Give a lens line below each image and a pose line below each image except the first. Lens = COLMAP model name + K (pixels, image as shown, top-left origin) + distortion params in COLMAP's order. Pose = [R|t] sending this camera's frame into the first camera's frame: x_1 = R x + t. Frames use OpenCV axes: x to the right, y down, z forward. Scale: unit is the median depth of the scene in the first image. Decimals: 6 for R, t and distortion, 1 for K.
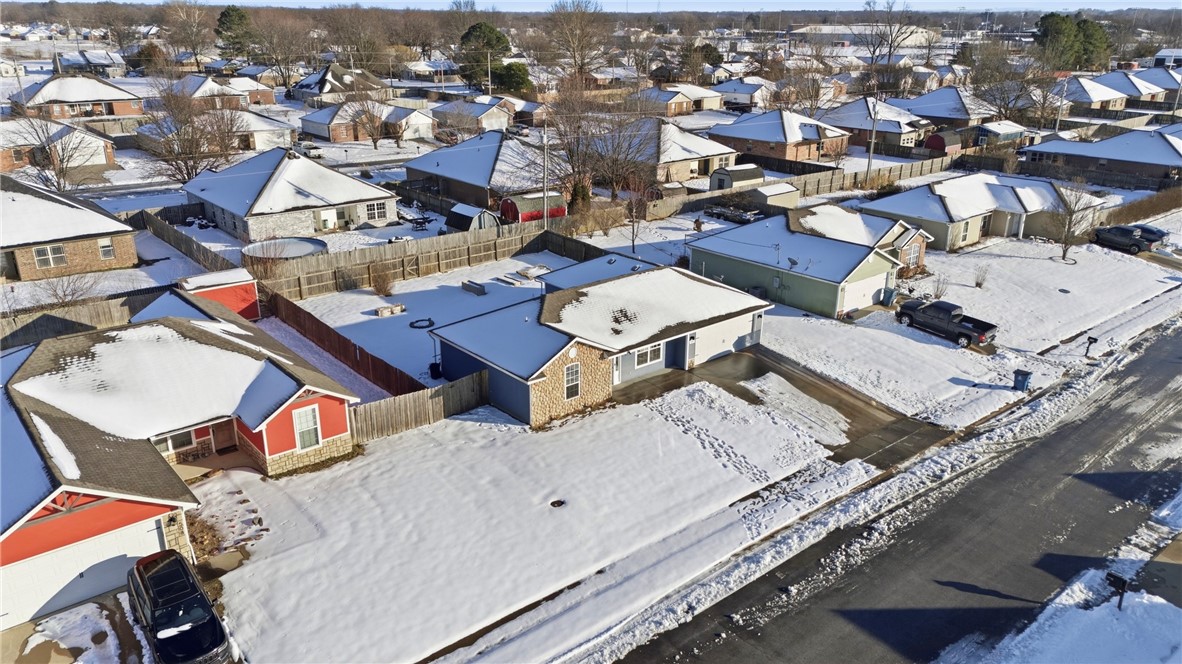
lens RADIAL K [[864.0, 0, 591.0], [0, 864.0, 332.0], [0, 0, 1]] dist [0.092239, -0.094679]
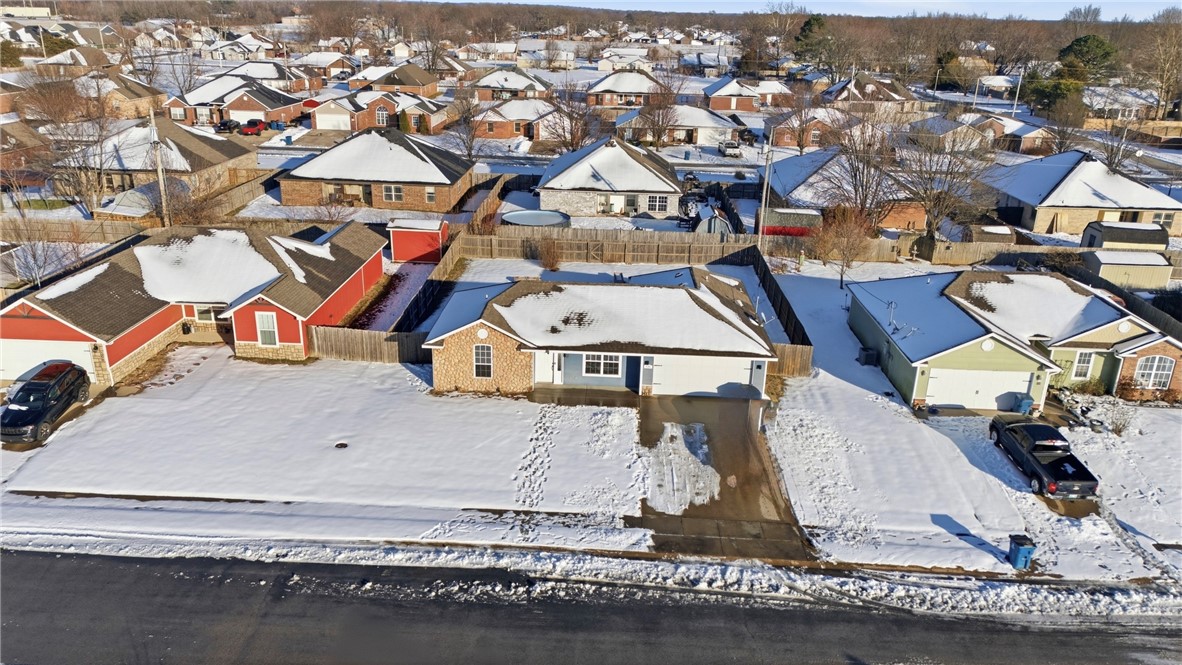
lens RADIAL K [[864.0, 0, 591.0], [0, 864.0, 332.5], [0, 0, 1]] dist [0.092239, -0.094679]
pose [[0.742894, 0.246036, -0.622554, 0.656209], [-0.253274, 0.964179, 0.078816, -0.084070], [0.619645, 0.099125, 0.778598, 0.241769]]
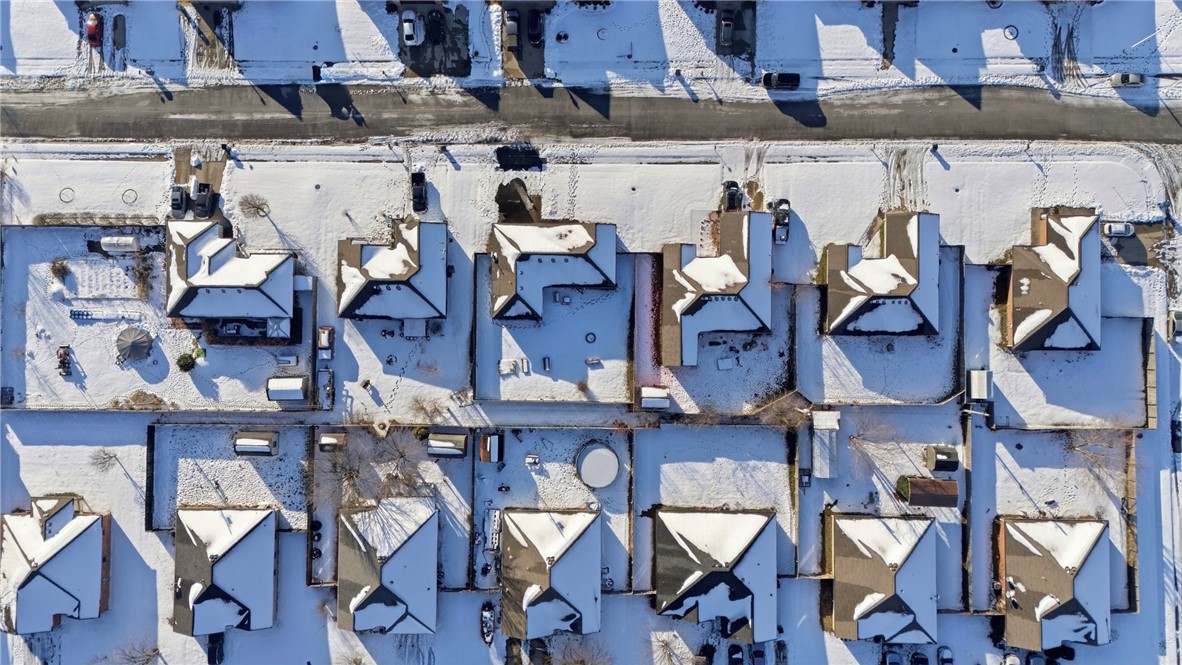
lens RADIAL K [[864.0, 0, 591.0], [0, 864.0, 332.5], [0, 0, 1]] dist [0.092239, -0.094679]
pose [[-0.759952, -0.649493, 0.025112, -0.289644], [0.243326, -0.248458, 0.937582, -2.563155], [-0.602714, 0.718628, 0.346855, 0.222620]]
